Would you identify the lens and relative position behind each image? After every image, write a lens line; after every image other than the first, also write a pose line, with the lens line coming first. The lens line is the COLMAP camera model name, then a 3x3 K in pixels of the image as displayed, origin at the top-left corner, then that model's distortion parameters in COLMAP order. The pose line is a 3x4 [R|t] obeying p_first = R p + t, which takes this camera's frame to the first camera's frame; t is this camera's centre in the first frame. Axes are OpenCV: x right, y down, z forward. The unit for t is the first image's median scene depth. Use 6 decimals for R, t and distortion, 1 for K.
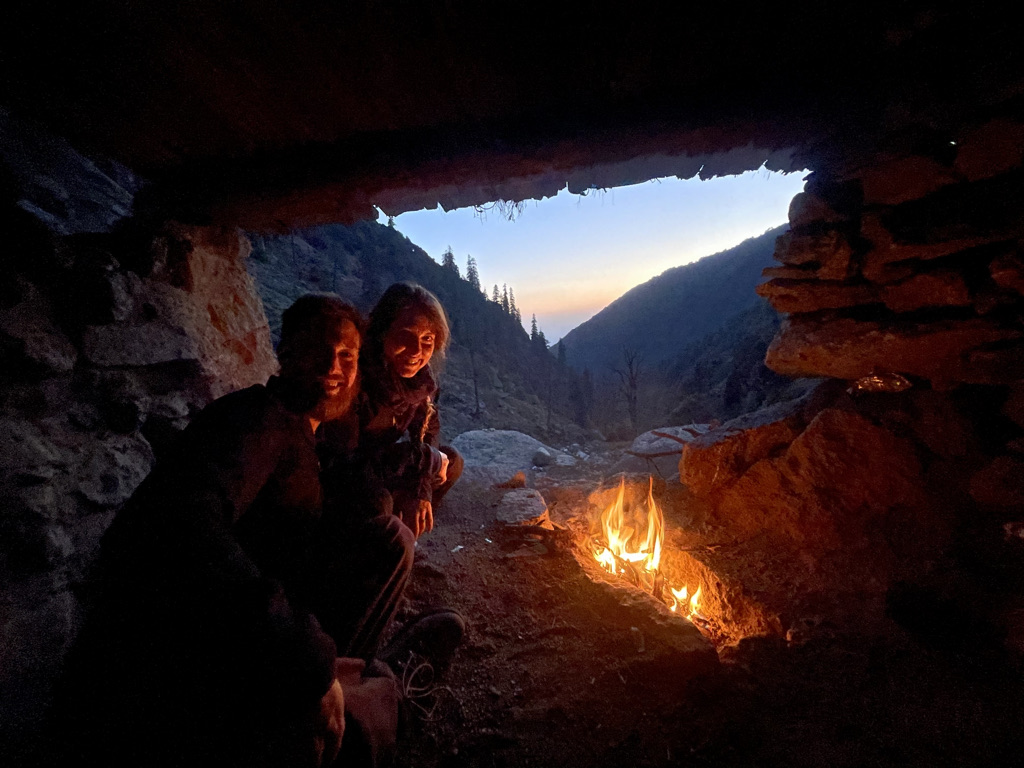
lens RADIAL K [[413.6, 0, 508.7], [0, 413.6, 379.8], [0, 0, 1]] dist [-0.002334, -0.000108]
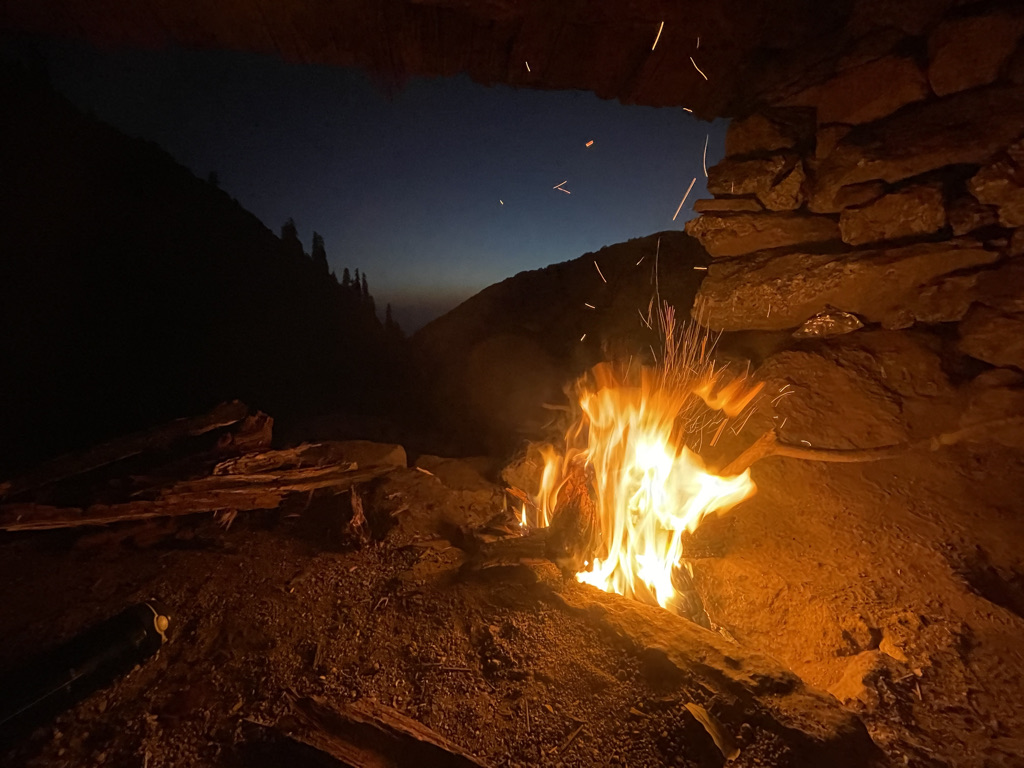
lens RADIAL K [[413.6, 0, 510.7], [0, 413.6, 383.6], [0, 0, 1]] dist [-0.002334, -0.000108]
pose [[0.937538, 0.027613, 0.346784, -0.051457], [-0.034695, 0.999297, 0.014226, 0.150310], [-0.346147, -0.025369, 0.937837, 0.409581]]
